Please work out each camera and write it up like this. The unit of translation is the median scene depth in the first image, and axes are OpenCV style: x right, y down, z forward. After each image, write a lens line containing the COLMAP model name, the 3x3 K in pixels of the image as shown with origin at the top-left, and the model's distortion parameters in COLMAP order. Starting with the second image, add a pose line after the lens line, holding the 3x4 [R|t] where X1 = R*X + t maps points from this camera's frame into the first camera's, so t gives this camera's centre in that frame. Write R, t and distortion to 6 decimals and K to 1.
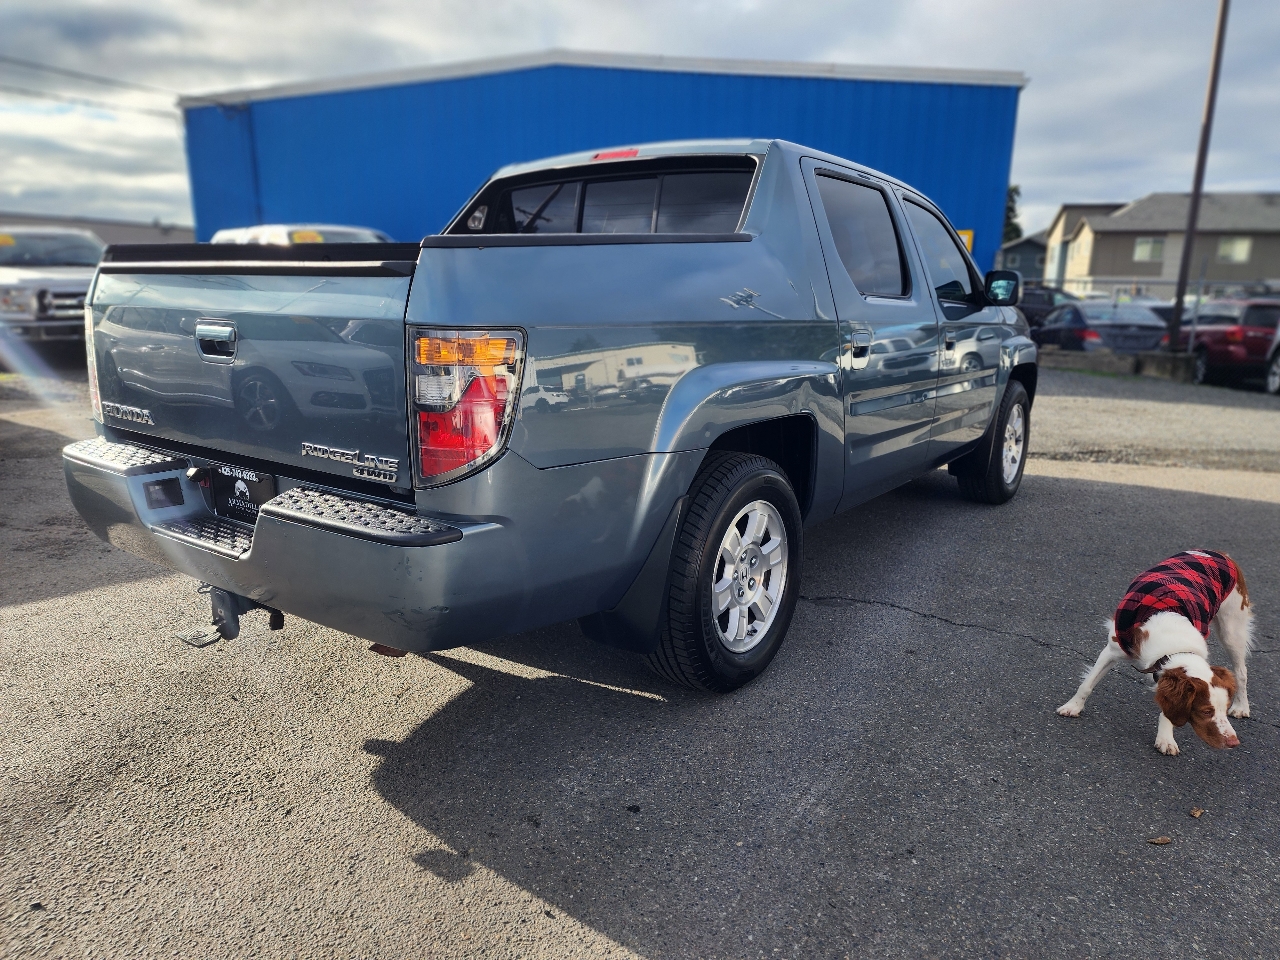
lens RADIAL K [[861.4, 0, 644.8], [0, 861.4, 478.4], [0, 0, 1]] dist [0.071785, -0.040608]
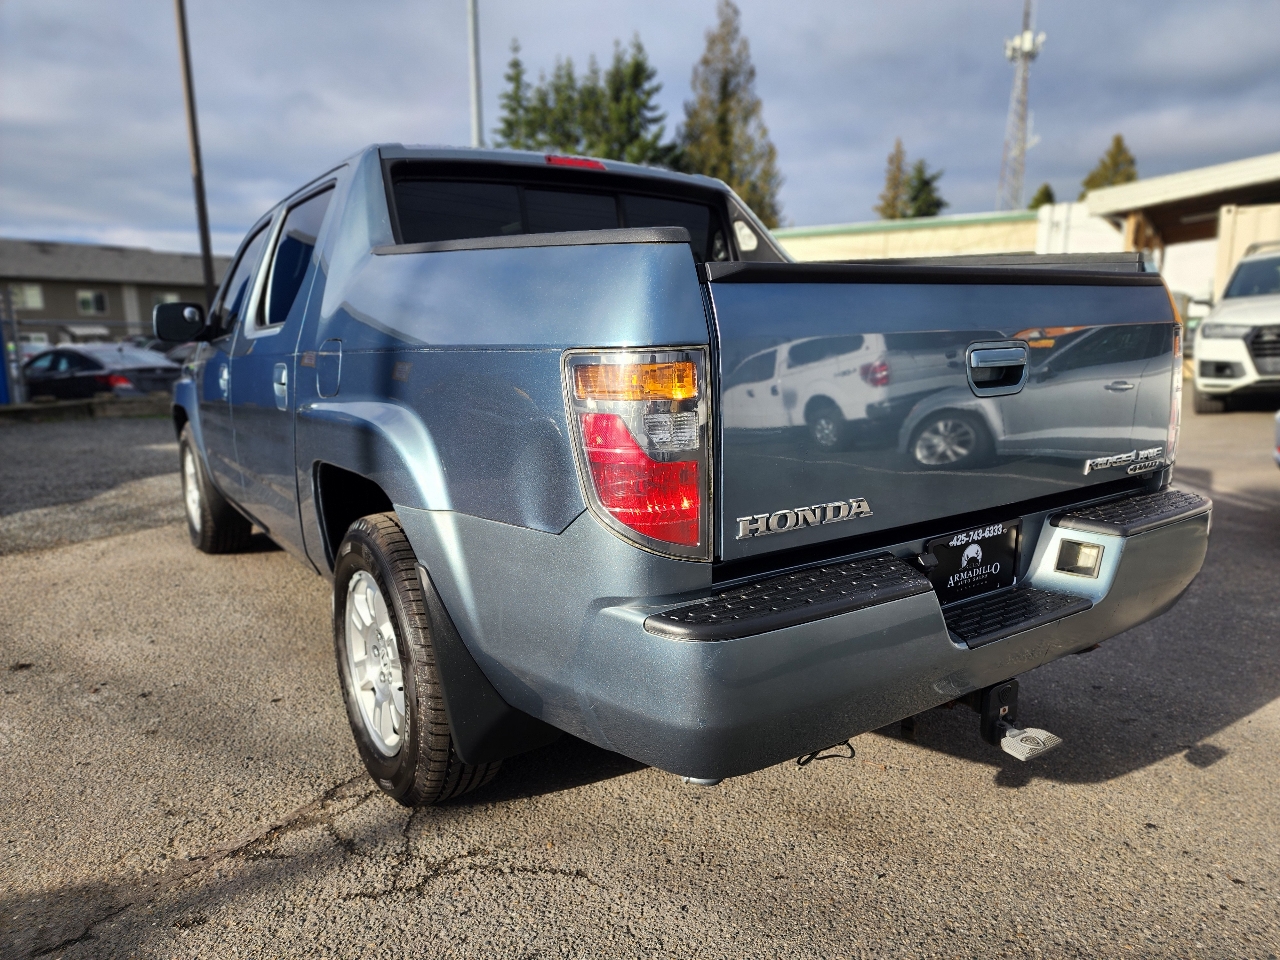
lens RADIAL K [[861.4, 0, 645.1], [0, 861.4, 482.6], [0, 0, 1]] dist [0.071785, -0.040608]
pose [[0.333223, -0.181956, 0.925124, -1.271848], [0.225393, 0.968126, 0.109229, -0.204550], [-0.915511, 0.172119, 0.363614, 0.960287]]
